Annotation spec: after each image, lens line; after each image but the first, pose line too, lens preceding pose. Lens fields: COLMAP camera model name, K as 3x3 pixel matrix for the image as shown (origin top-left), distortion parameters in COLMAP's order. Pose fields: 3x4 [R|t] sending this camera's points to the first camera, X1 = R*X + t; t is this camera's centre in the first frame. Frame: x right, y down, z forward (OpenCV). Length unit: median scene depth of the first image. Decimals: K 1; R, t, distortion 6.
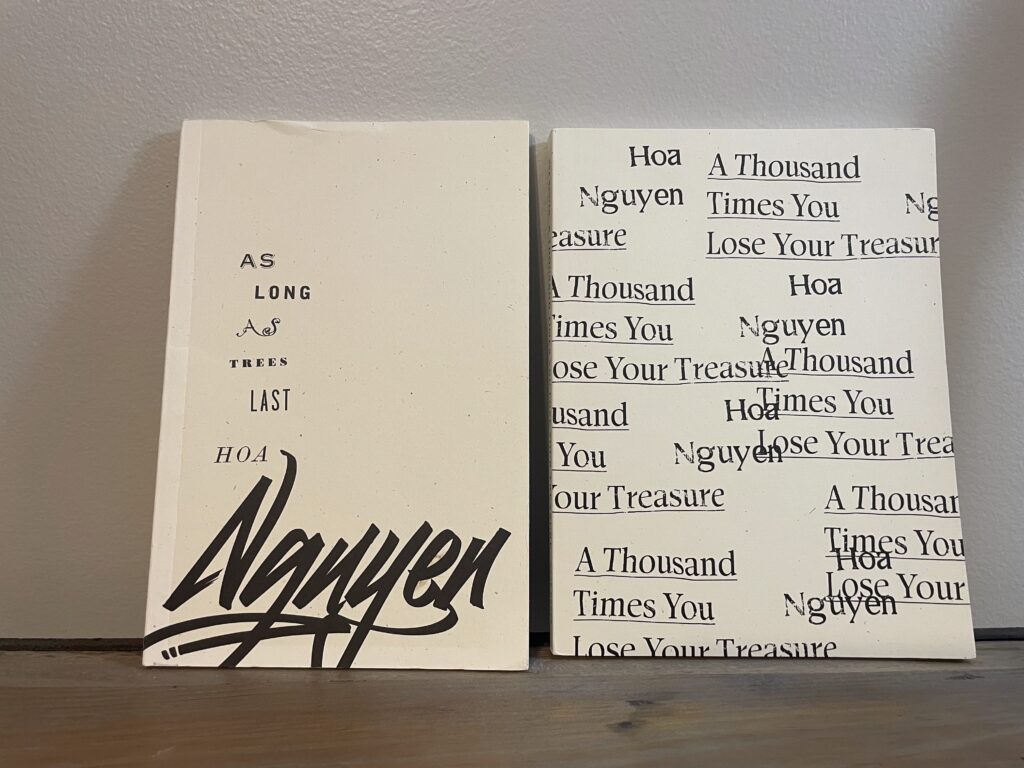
lens RADIAL K [[787.2, 0, 510.1], [0, 787.2, 376.8], [0, 0, 1]] dist [0.068773, -0.112224]
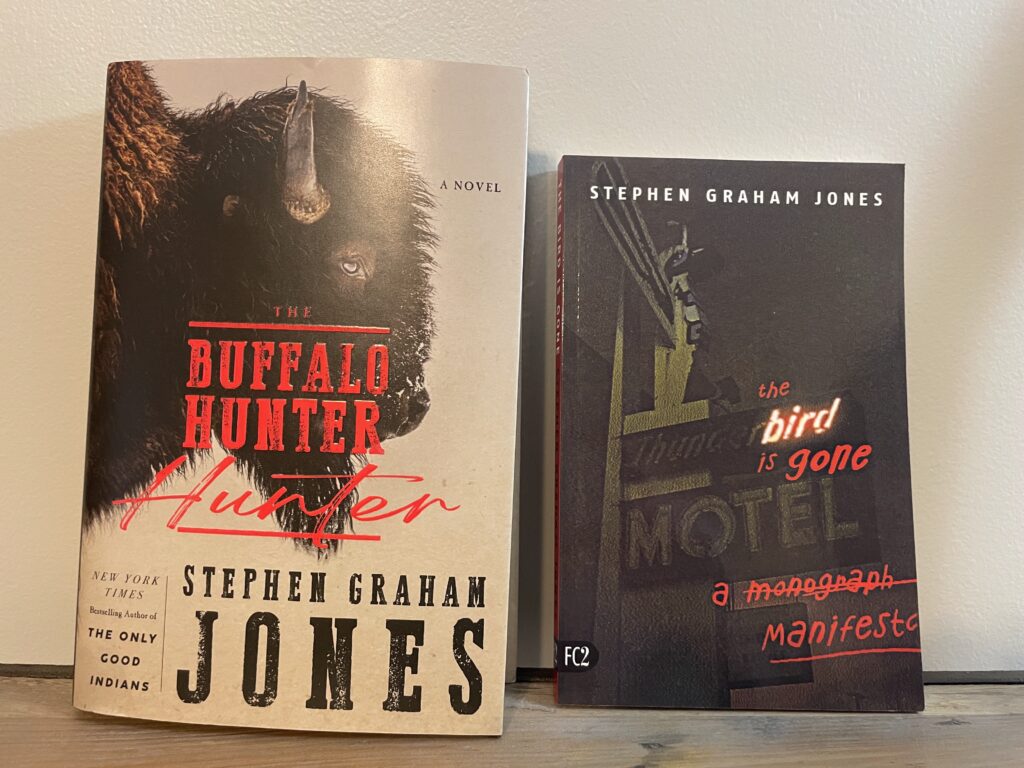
lens RADIAL K [[787.2, 0, 515.0], [0, 787.2, 373.4], [0, 0, 1]] dist [0.068773, -0.112224]
pose [[0.999564, 0.024278, 0.016798, -0.041220], [-0.024500, 0.999614, 0.013099, -0.080570], [-0.016473, -0.013505, 0.999773, -0.048286]]
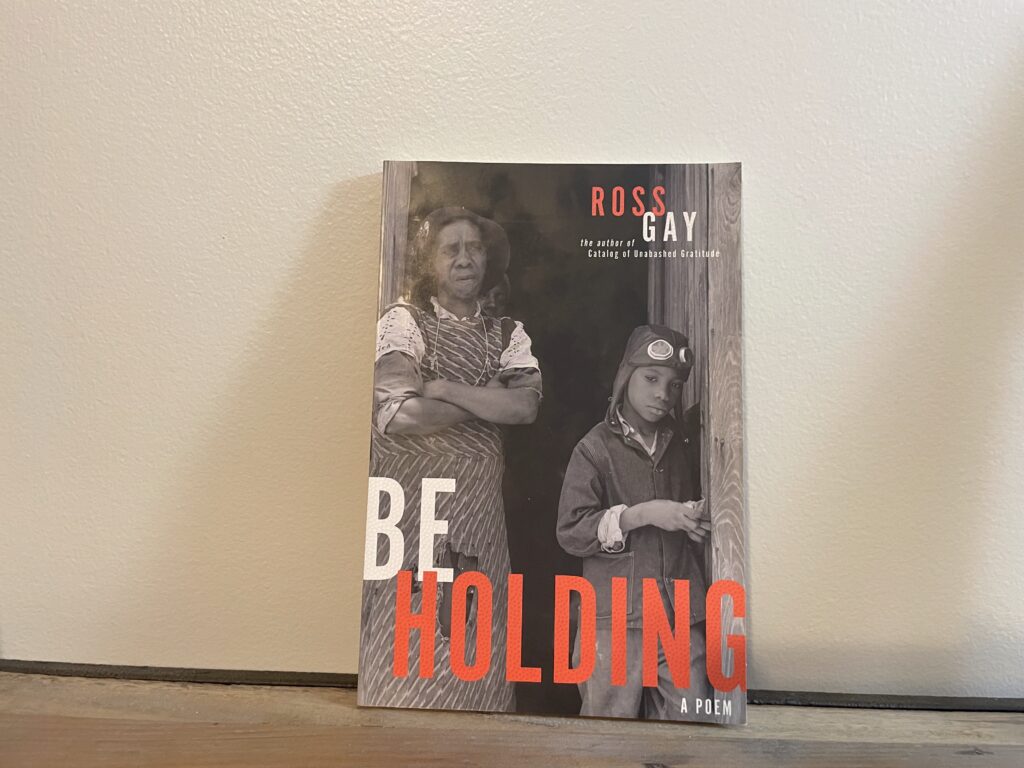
lens RADIAL K [[787.2, 0, 520.6], [0, 787.2, 373.6], [0, 0, 1]] dist [0.068773, -0.112224]
pose [[0.998667, 0.035604, -0.037380, 0.006381], [-0.035328, 0.999343, 0.008036, -0.085239], [0.037641, -0.006705, 0.999269, -0.035291]]
